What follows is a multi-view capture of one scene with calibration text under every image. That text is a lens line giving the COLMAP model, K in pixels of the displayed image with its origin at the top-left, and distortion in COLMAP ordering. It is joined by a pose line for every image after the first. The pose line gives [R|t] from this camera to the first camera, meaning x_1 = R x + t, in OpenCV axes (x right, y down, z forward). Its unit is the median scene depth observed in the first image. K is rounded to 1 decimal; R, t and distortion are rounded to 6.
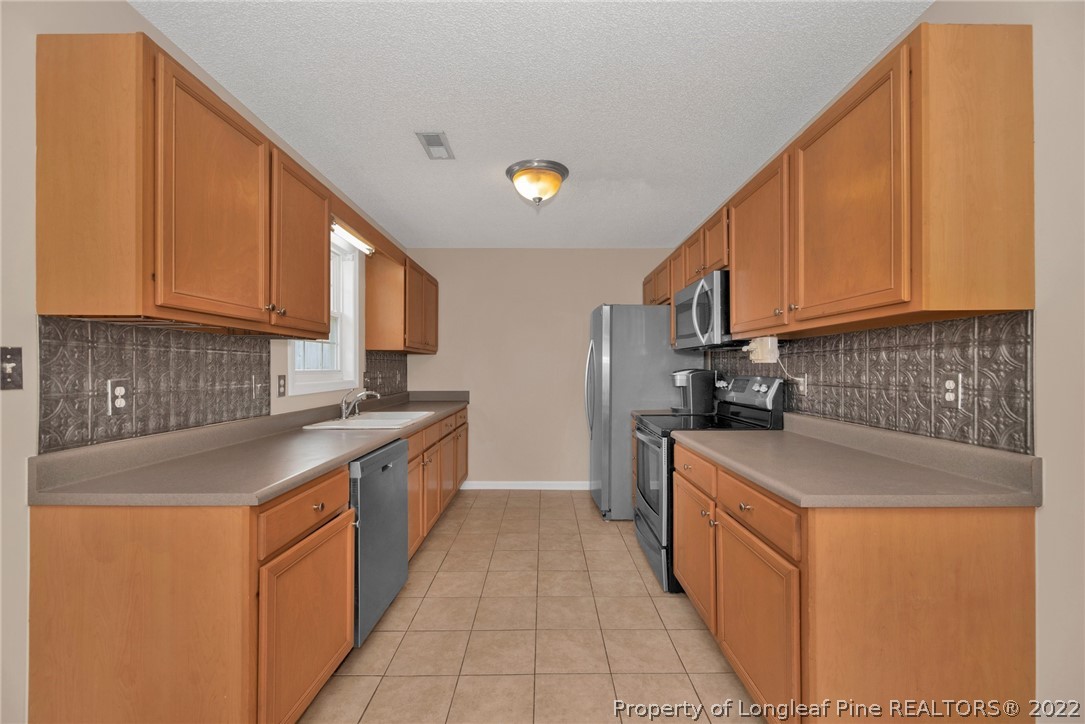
lens RADIAL K [[446.0, 0, 539.3], [0, 446.0, 372.0], [0, 0, 1]] dist [-0.000942, -0.000801]
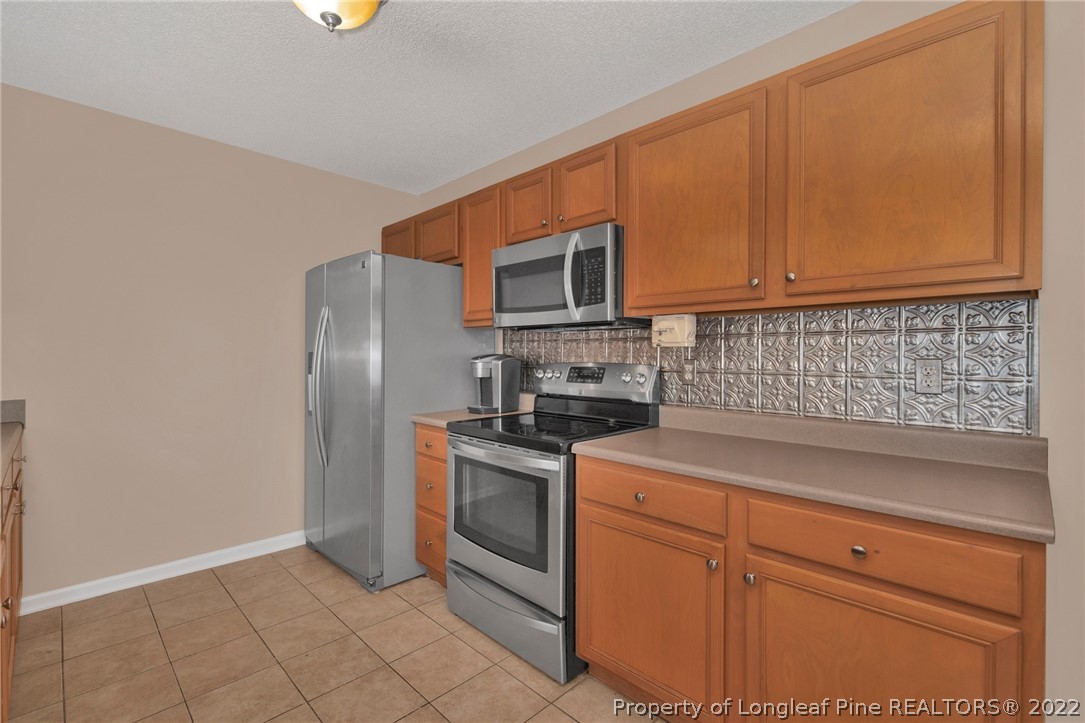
lens RADIAL K [[482.3, 0, 540.5], [0, 482.3, 356.9], [0, 0, 1]] dist [-0.000402, -0.001189]
pose [[0.700120, 0.005372, 0.714005, -0.255308], [-0.000156, 0.999973, -0.007371, 0.003764], [-0.714025, 0.005050, 0.700102, 0.492767]]
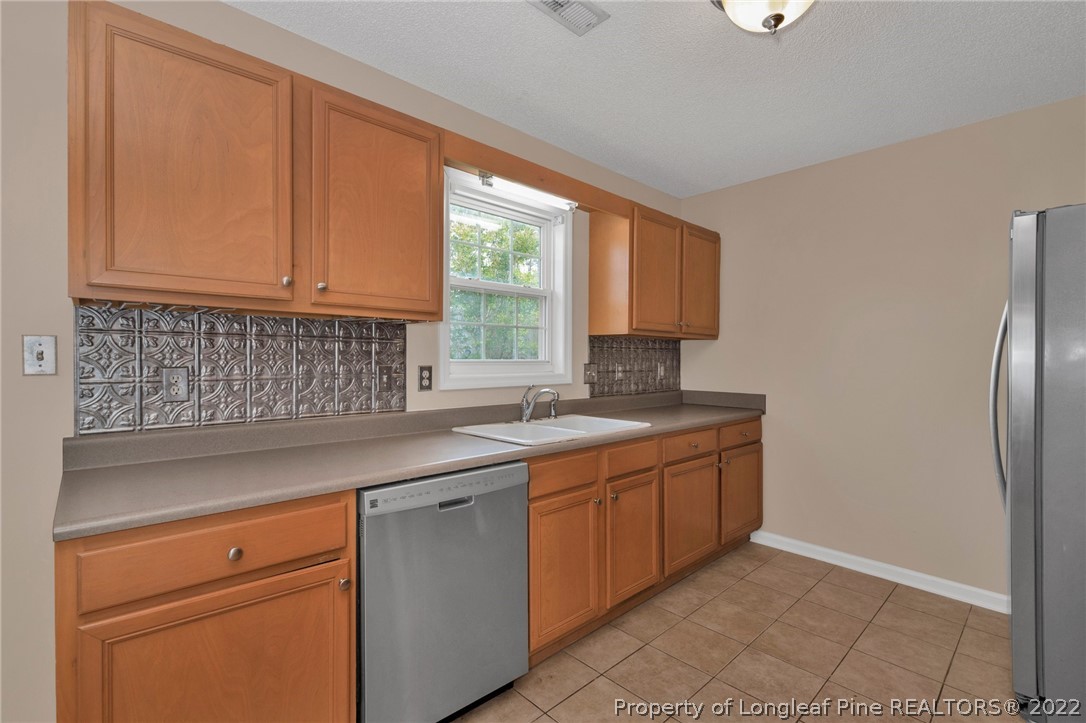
lens RADIAL K [[482.7, 0, 538.4], [0, 482.7, 360.3], [0, 0, 1]] dist [-0.000402, -0.001189]
pose [[0.687080, 0.006923, -0.726549, 0.227944], [-0.012380, 0.999921, -0.002180, -0.003627], [0.726476, 0.010493, 0.687112, 0.484073]]
